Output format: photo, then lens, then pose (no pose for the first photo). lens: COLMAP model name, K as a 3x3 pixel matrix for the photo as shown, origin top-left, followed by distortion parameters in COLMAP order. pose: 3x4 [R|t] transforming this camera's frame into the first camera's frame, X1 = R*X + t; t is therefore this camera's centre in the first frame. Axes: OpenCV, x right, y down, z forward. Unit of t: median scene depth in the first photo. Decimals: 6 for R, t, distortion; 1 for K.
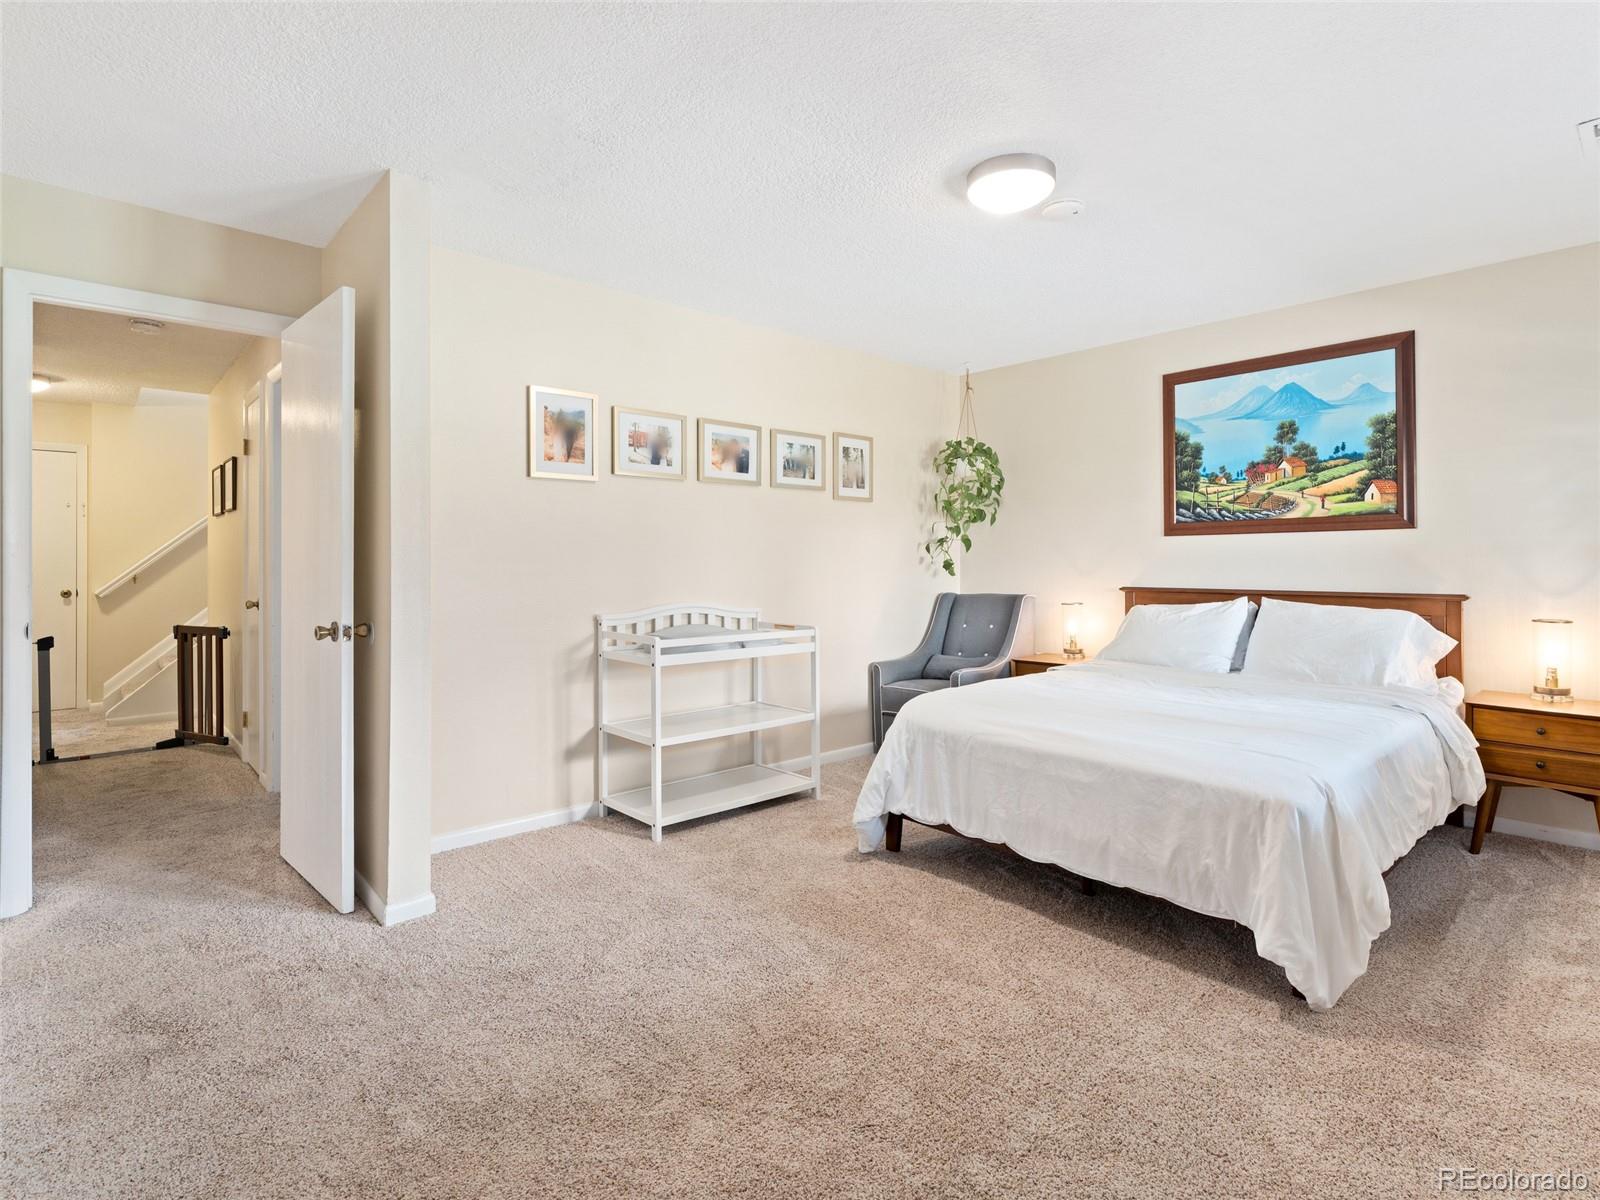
lens RADIAL K [[778.0, 0, 783.5], [0, 778.0, 563.7], [0, 0, 1]] dist [-0.004108, -0.000325]
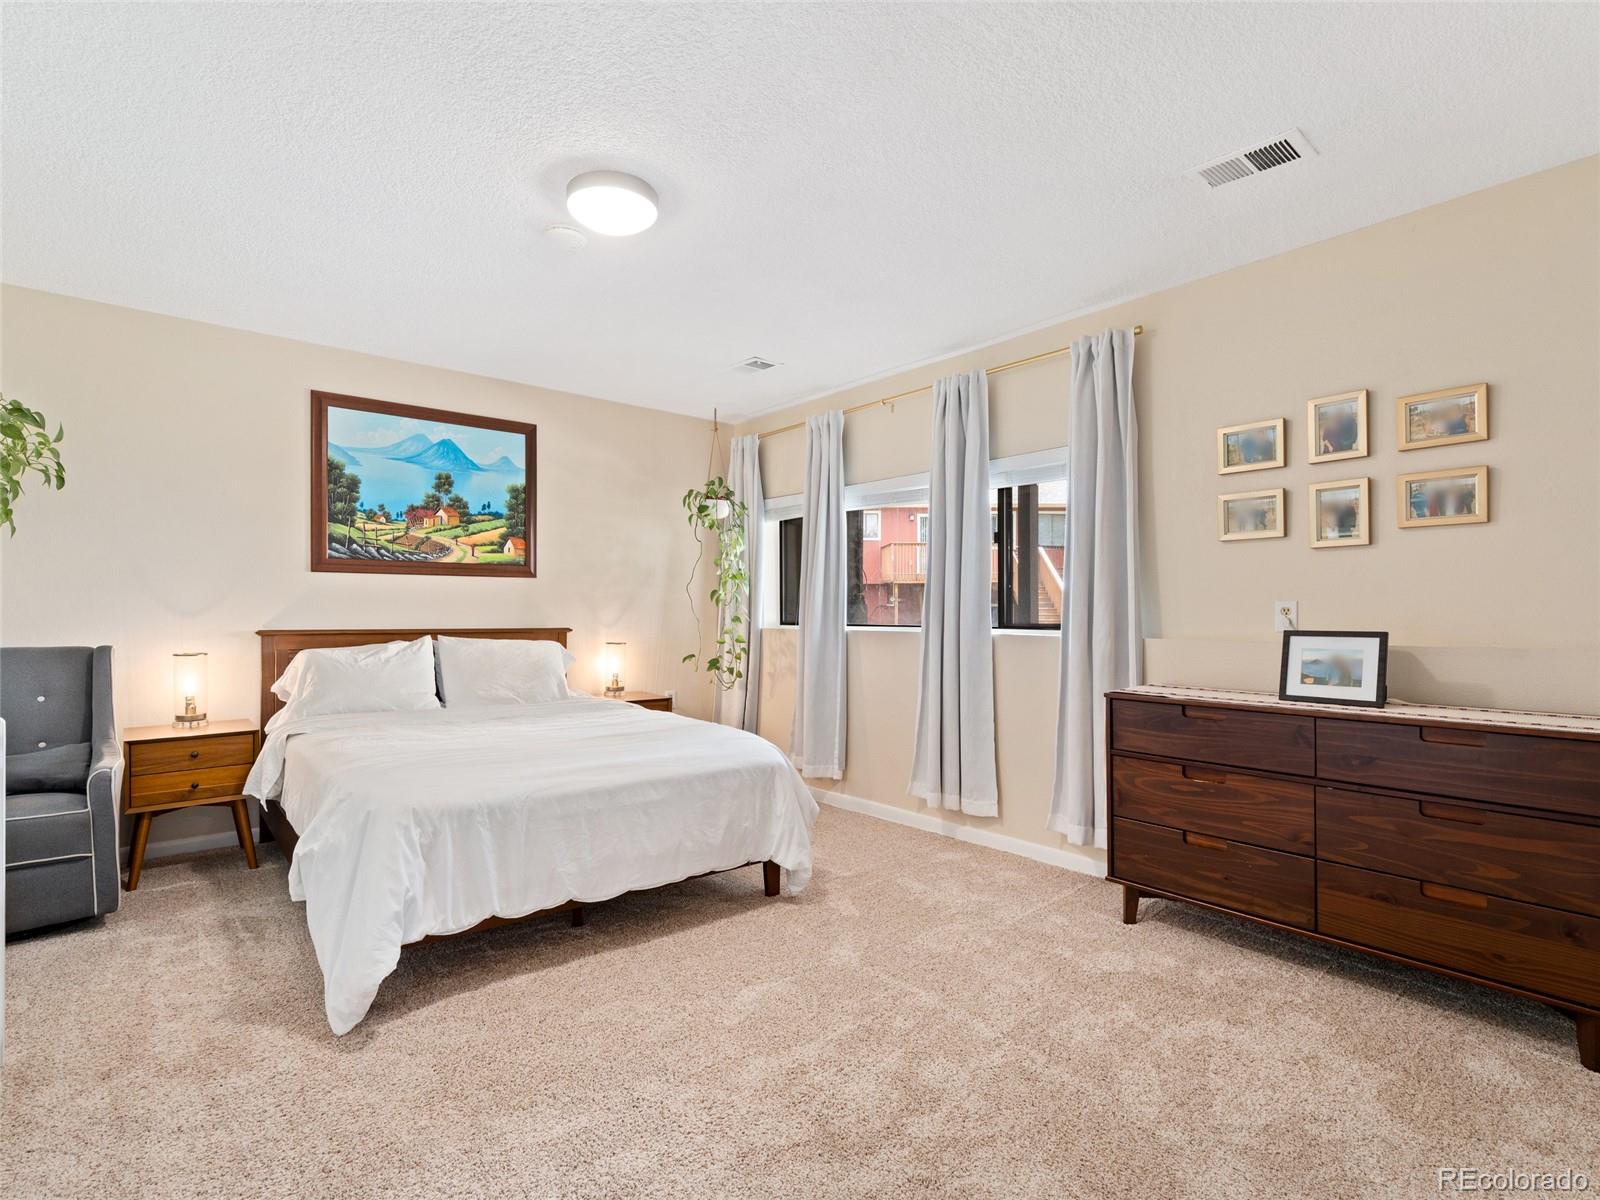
lens RADIAL K [[778.0, 0, 796.6], [0, 778.0, 609.2], [0, 0, 1]] dist [-0.004108, -0.000325]
pose [[0.043482, 0.006918, 0.999030, -0.420645], [-0.003891, 0.999970, -0.006755, 0.012624], [-0.999047, -0.003594, 0.043508, 0.461088]]
